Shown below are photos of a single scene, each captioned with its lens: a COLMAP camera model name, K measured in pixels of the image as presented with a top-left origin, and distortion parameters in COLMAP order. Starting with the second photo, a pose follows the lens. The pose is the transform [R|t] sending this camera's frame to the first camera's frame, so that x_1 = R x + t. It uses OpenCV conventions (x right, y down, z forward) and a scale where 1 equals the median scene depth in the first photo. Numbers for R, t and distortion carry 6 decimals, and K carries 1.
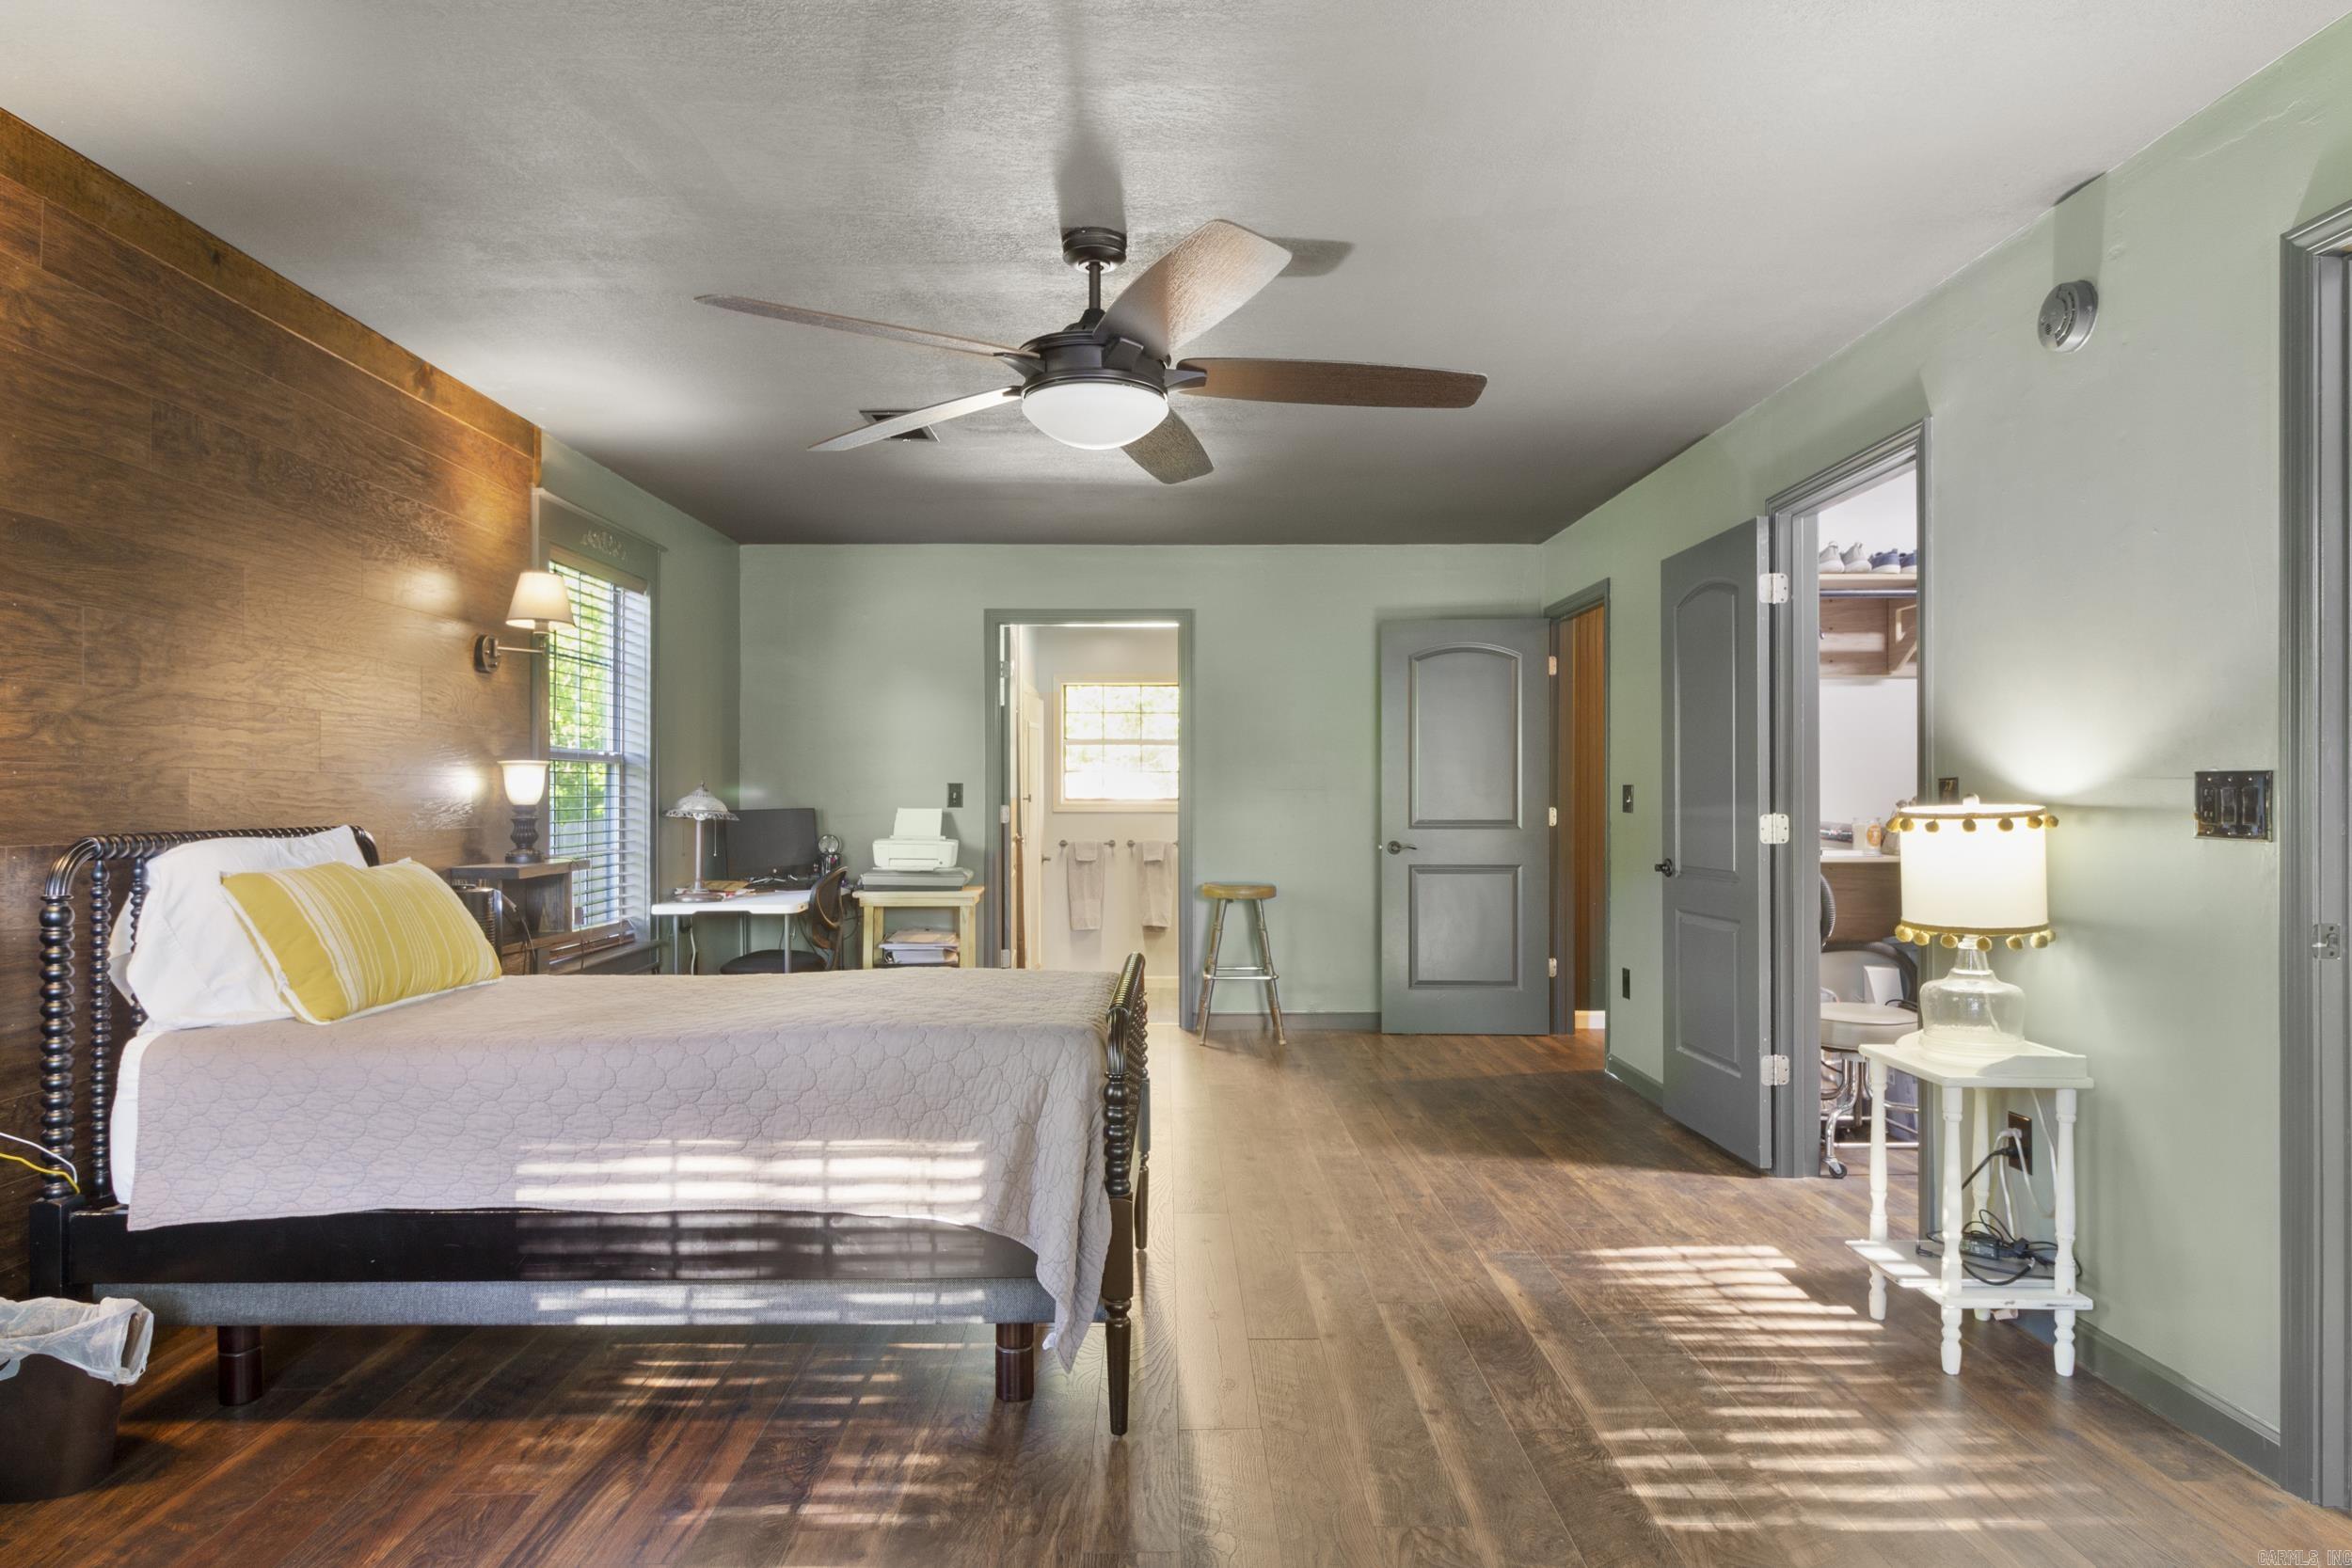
lens RADIAL K [[1287.3, 0, 1191.8], [0, 1287.3, 800.4], [0, 0, 1]] dist [0.004457, 0.000352]
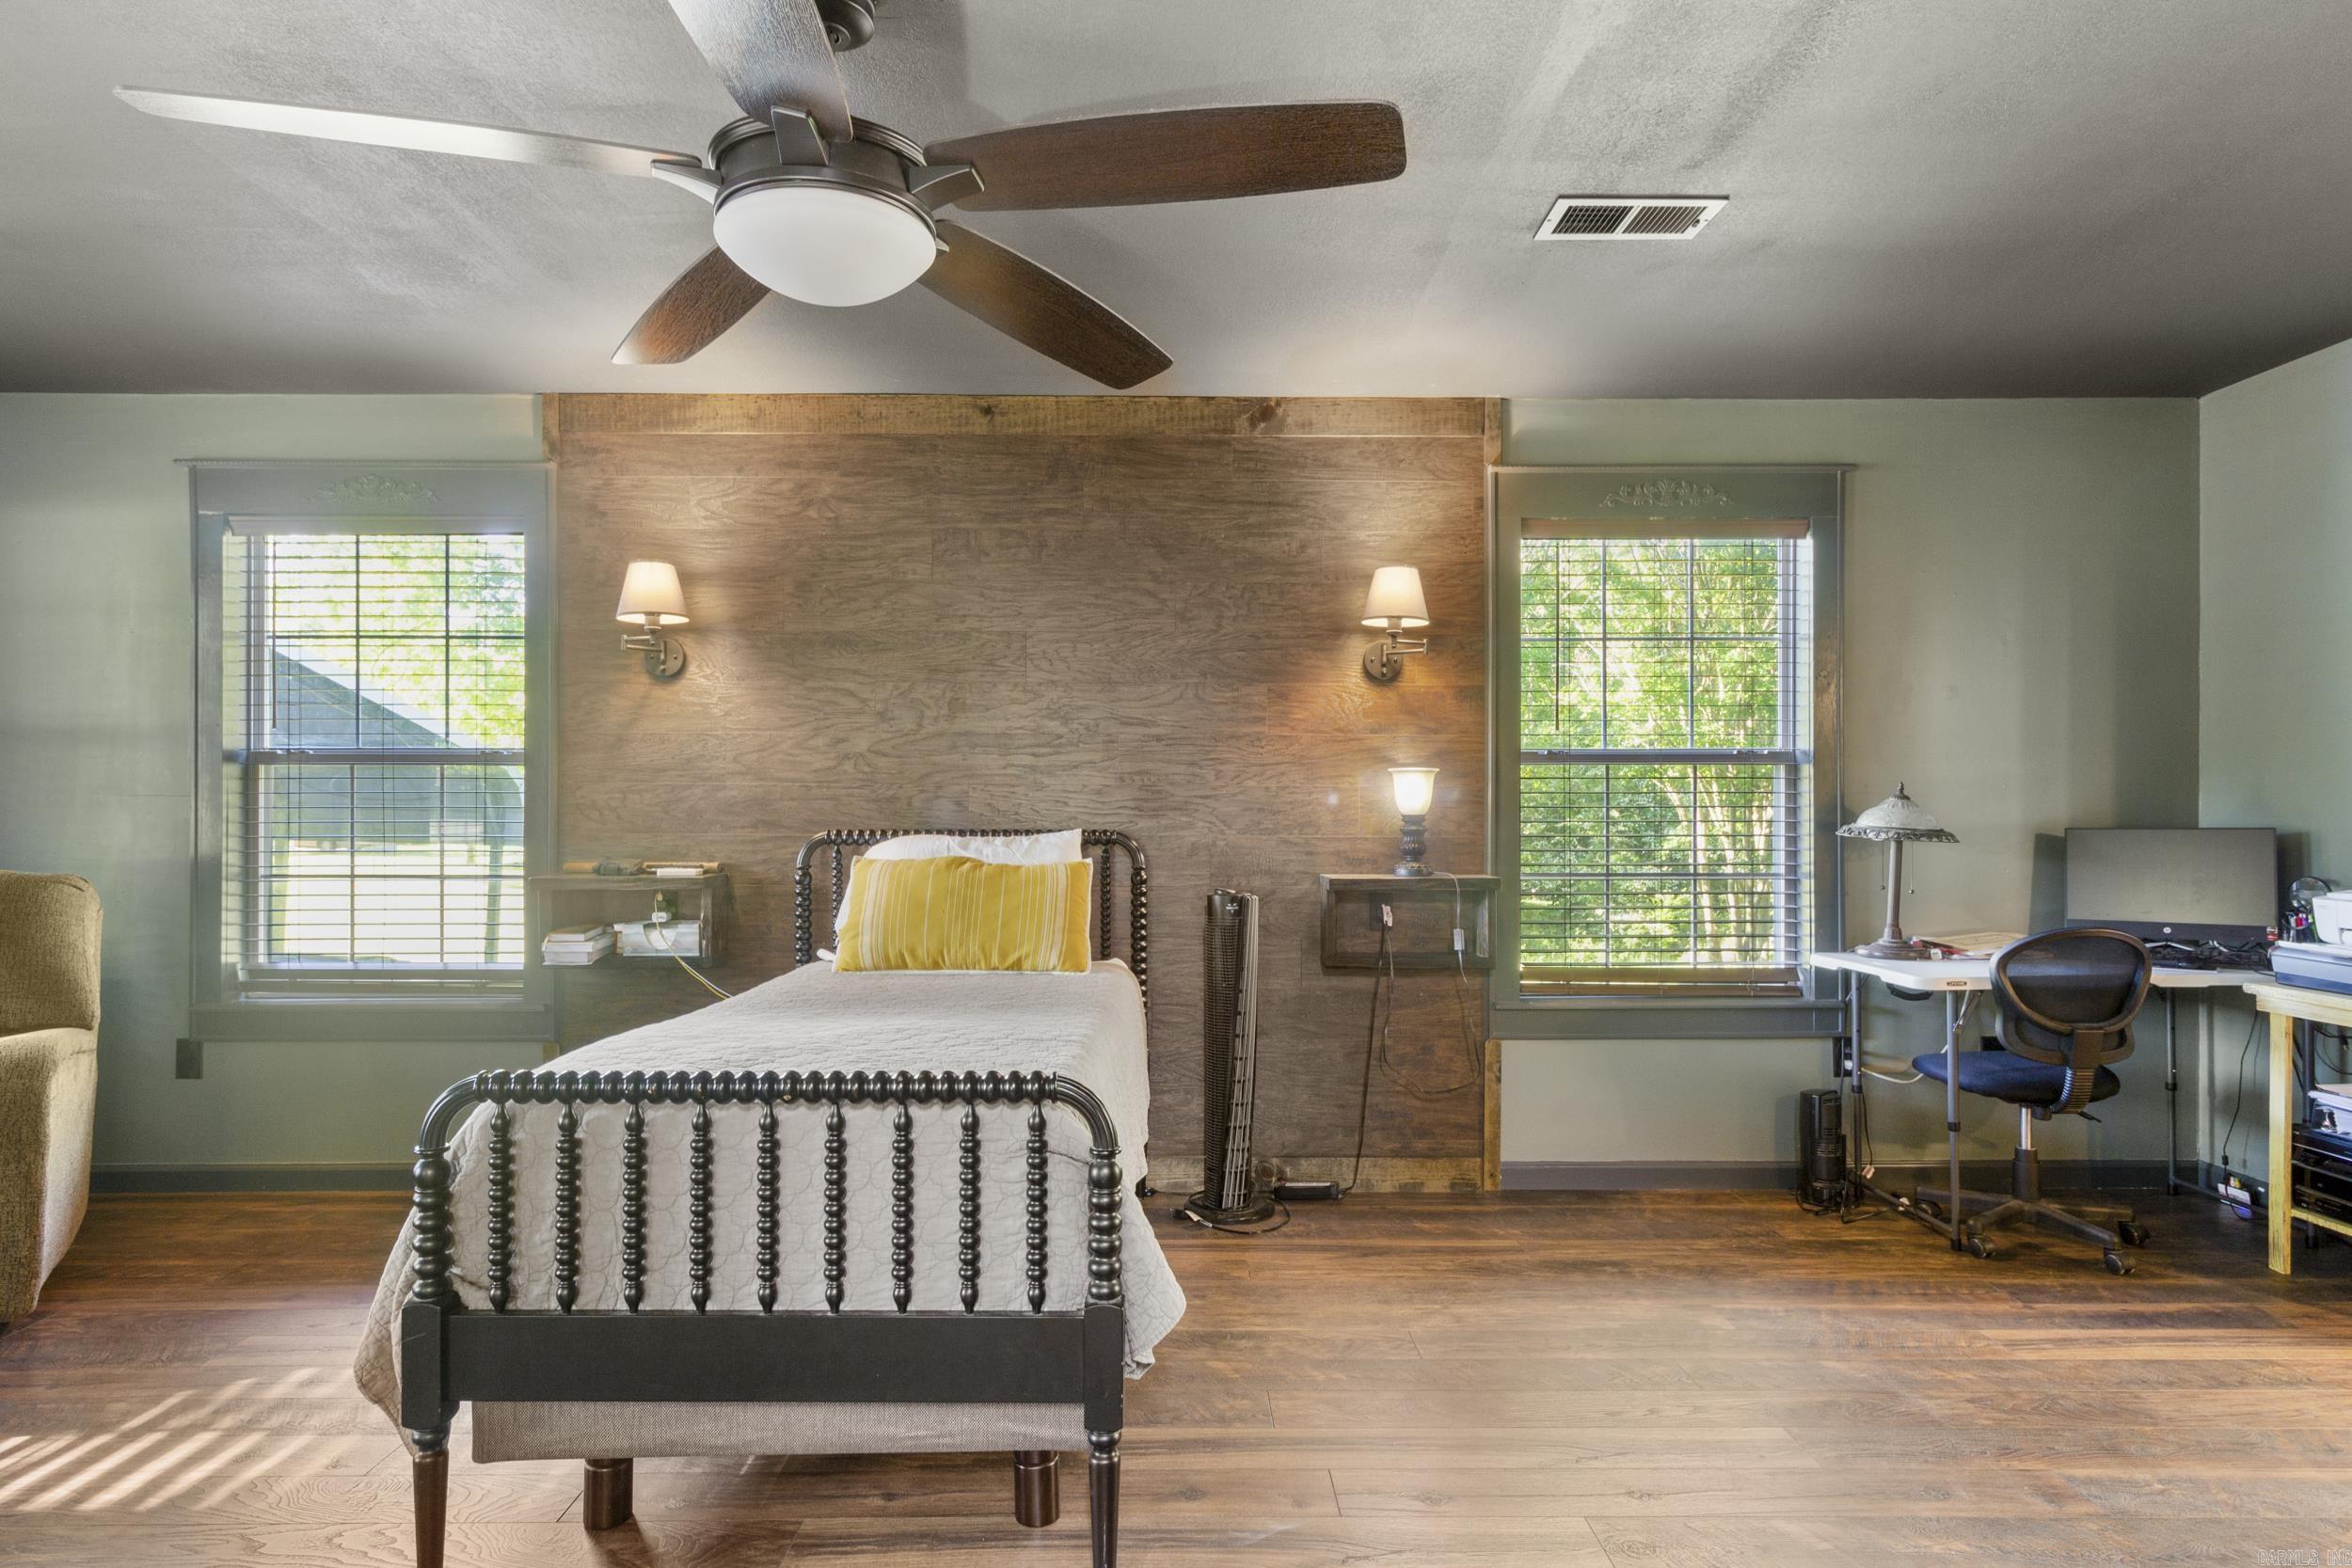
lens RADIAL K [[1365.9, 0, 1176.0], [0, 1365.9, 784.0], [0, 0, 1]] dist [-0.001239, -0.000984]
pose [[0.018075, -0.007916, -0.999805, 0.646309], [-0.004628, 0.999957, -0.008001, -0.013703], [0.999826, 0.004771, 0.018037, 1.099885]]
